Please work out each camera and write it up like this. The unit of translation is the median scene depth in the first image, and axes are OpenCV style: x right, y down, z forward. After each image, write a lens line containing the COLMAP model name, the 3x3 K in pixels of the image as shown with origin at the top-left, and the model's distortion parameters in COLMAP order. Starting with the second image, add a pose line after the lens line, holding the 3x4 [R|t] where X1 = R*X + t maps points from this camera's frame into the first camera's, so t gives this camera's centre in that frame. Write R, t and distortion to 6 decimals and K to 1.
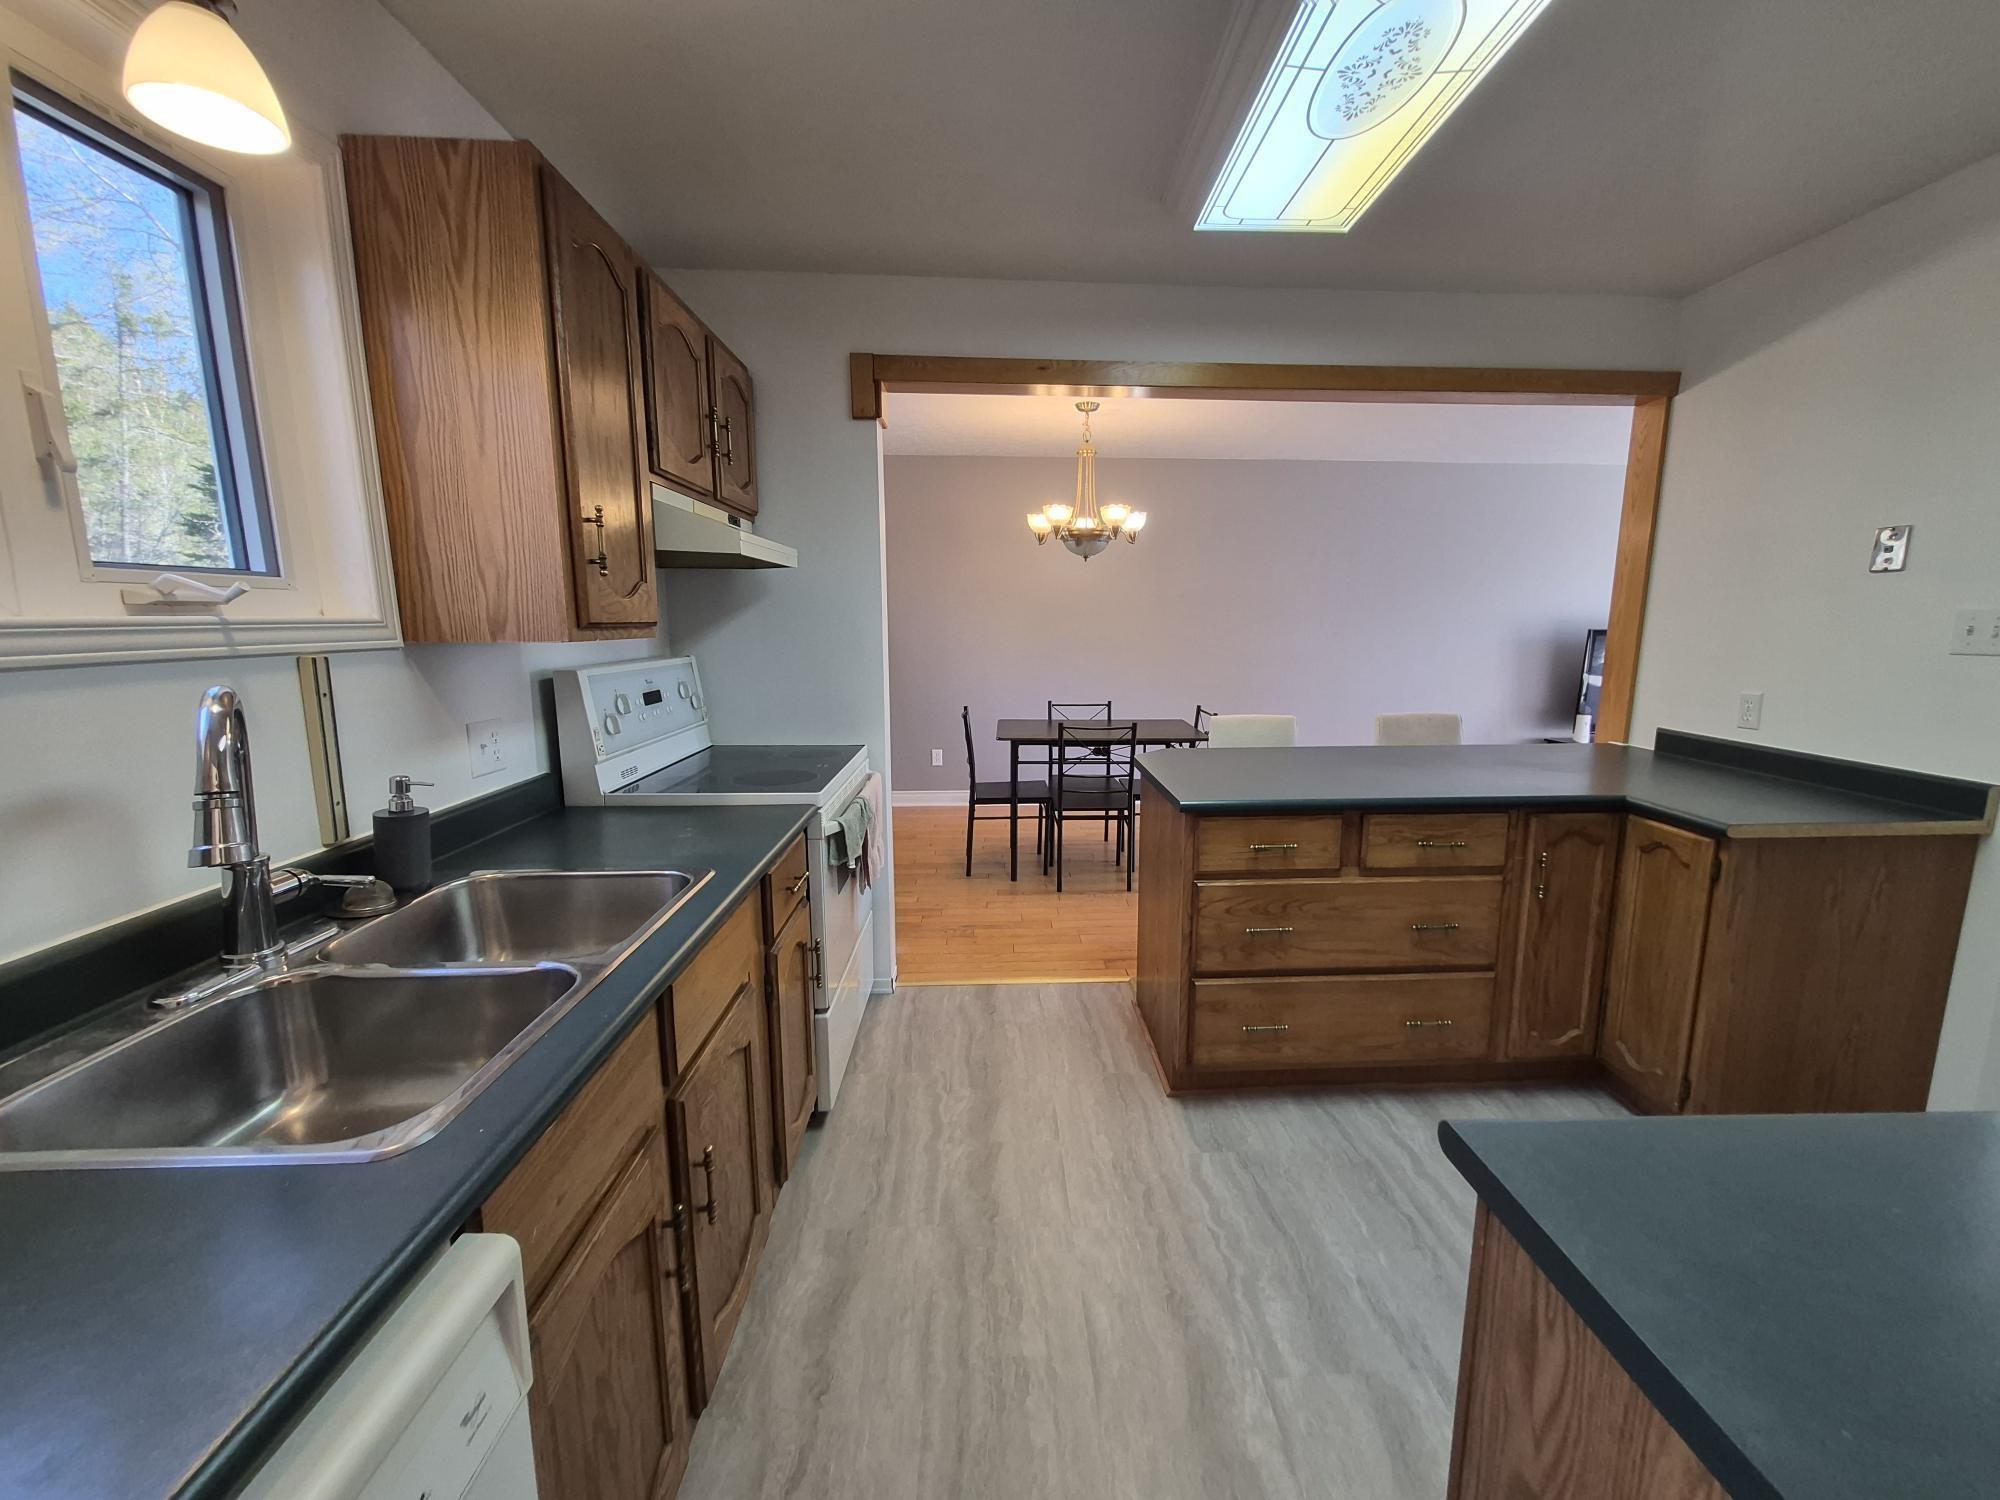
lens RADIAL K [[782.7, 0, 1034.5], [0, 782.7, 743.9], [0, 0, 1]] dist [0.009992, -0.006405]
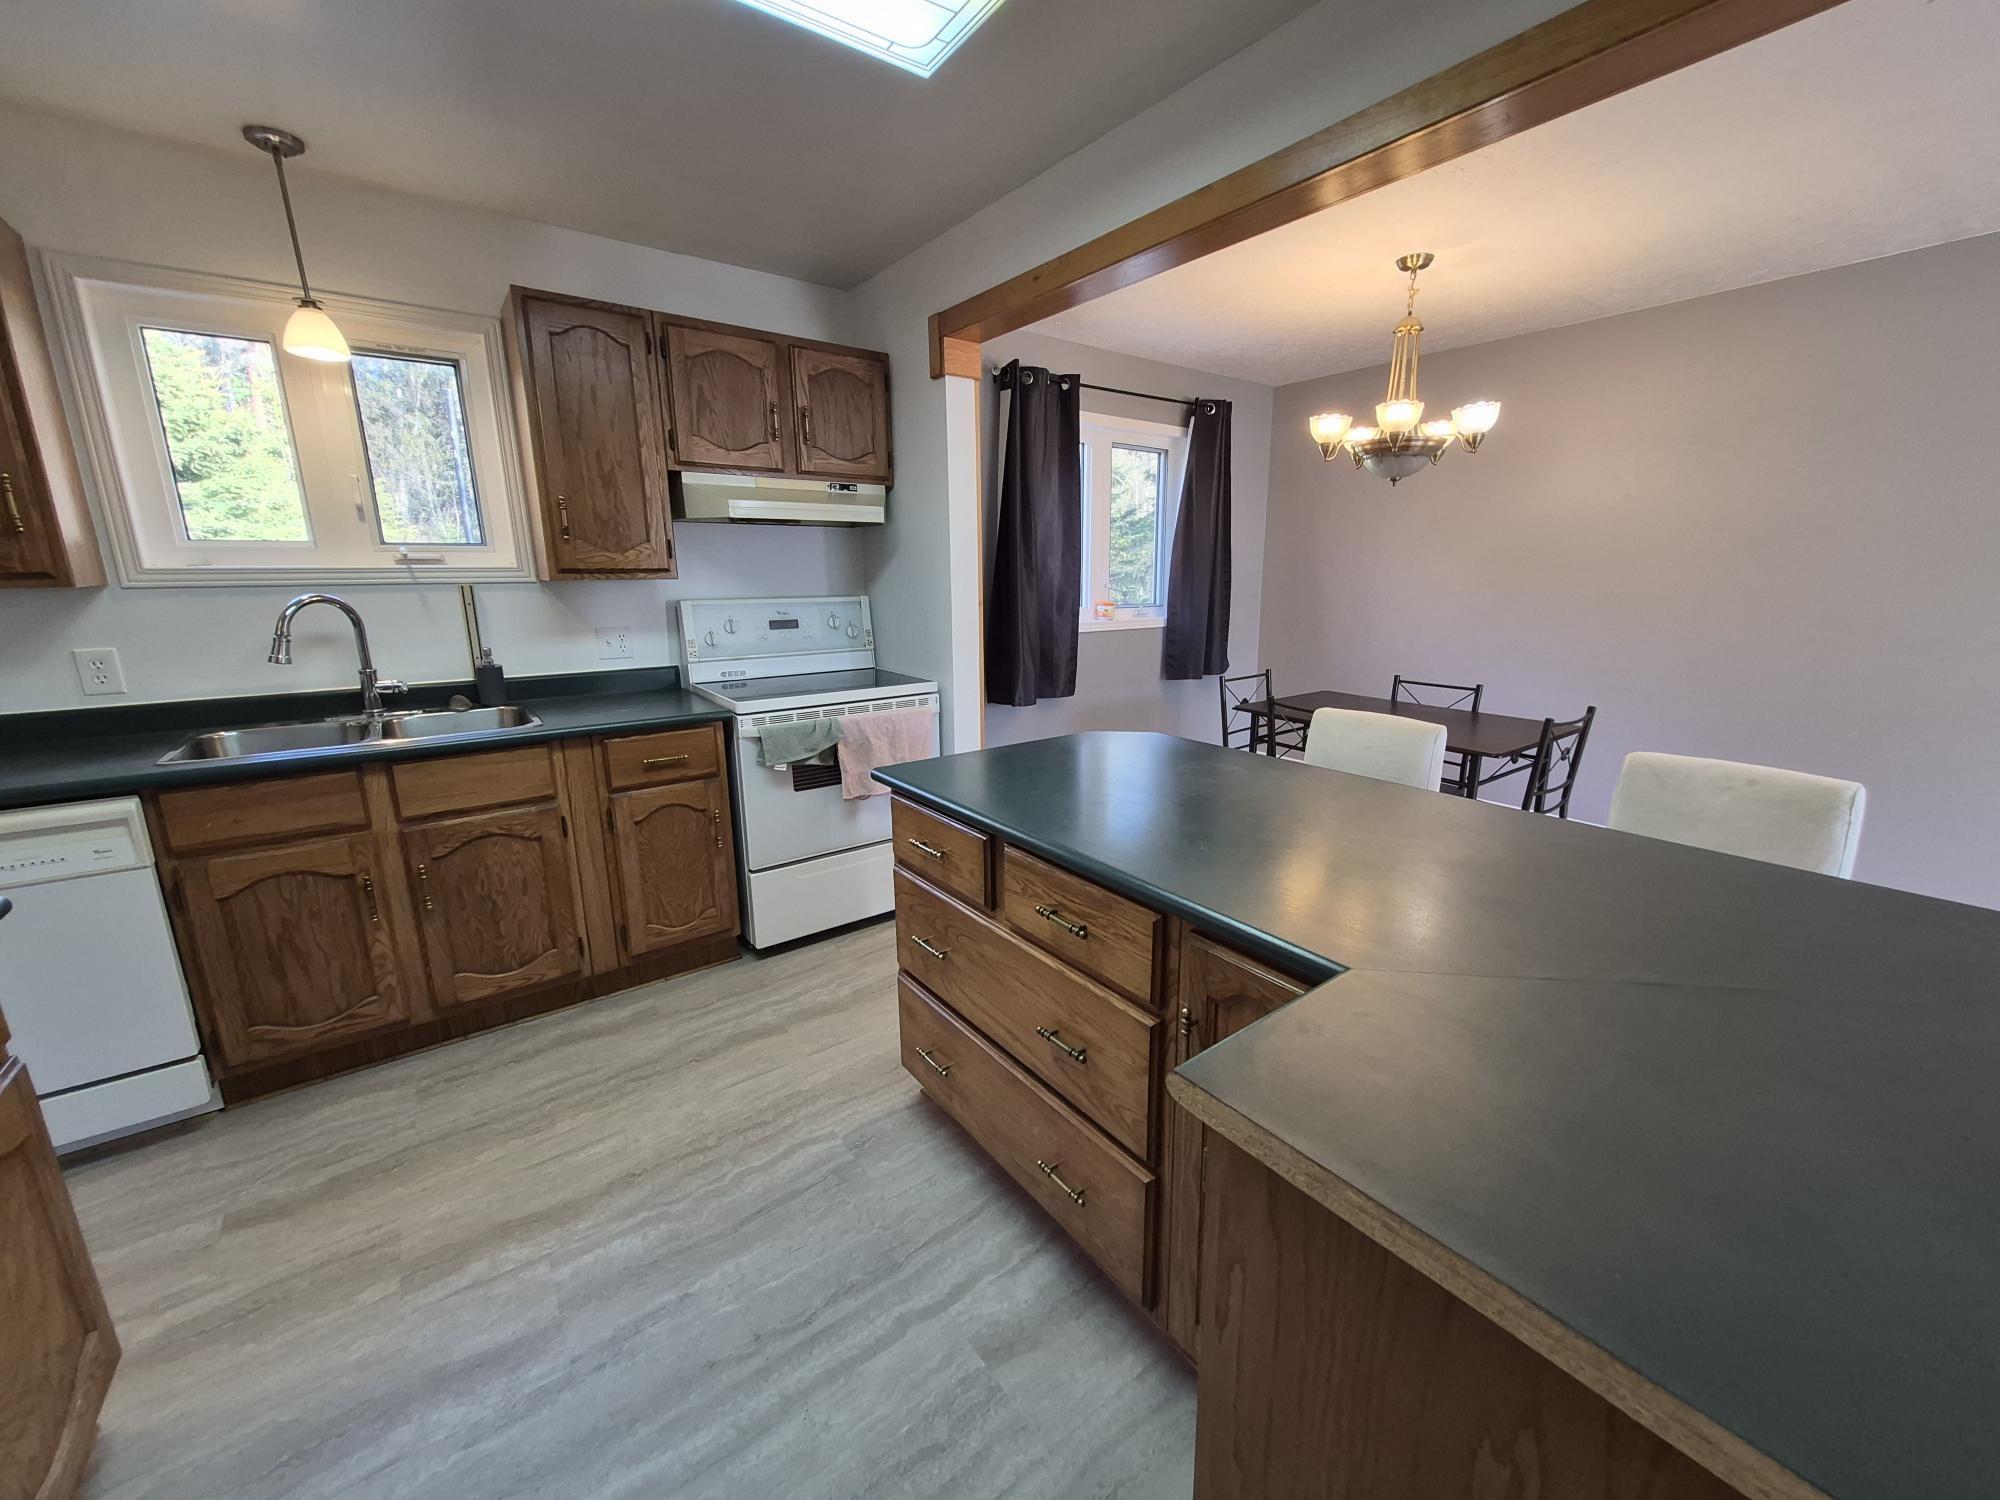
lens RADIAL K [[782.7, 0, 1034.5], [0, 782.7, 743.9], [0, 0, 1]] dist [0.009992, -0.006405]
pose [[0.570005, 0.178494, -0.802019, 0.987107], [-0.128505, 0.983472, 0.127547, -0.092376], [0.811530, 0.030361, 0.583521, 0.604918]]
